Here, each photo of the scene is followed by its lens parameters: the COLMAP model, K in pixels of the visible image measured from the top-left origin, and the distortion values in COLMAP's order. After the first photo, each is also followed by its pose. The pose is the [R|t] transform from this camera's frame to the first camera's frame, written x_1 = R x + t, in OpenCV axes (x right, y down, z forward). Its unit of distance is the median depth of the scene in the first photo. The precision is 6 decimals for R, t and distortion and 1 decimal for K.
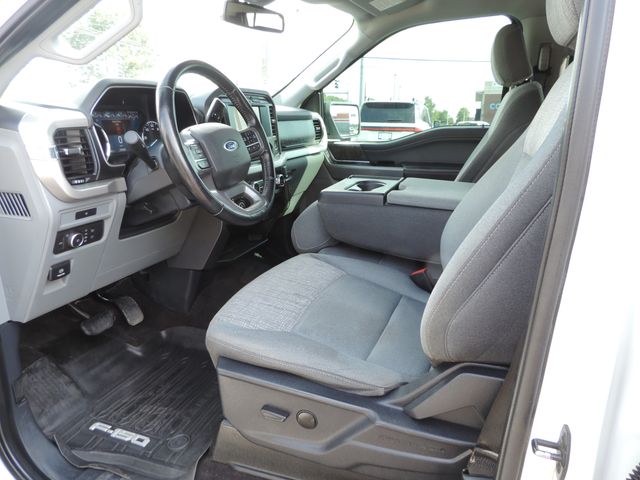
lens RADIAL K [[432.9, 0, 320.0], [0, 432.9, 240.0], [0, 0, 1]] dist [-0.050109, -0.000073]
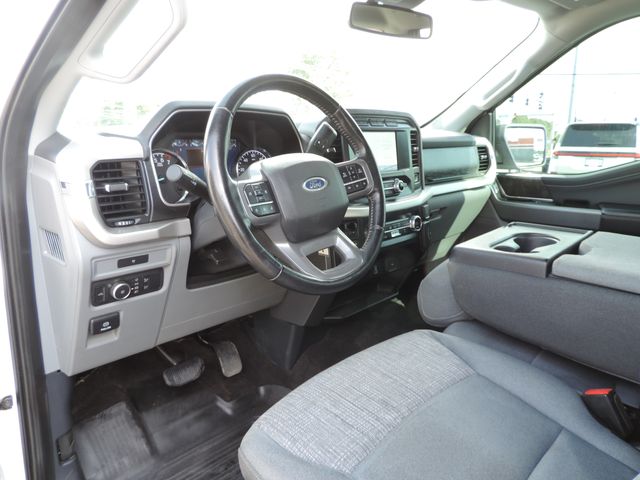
lens RADIAL K [[446.4, 0, 320.0], [0, 446.4, 240.0], [0, 0, 1]] dist [-0.030235, 0.001564]
pose [[0.919046, 0.074824, -0.386982, 0.087704], [-0.098201, 0.994323, -0.040965, -0.075199], [0.381720, 0.075651, 0.921177, 0.243843]]
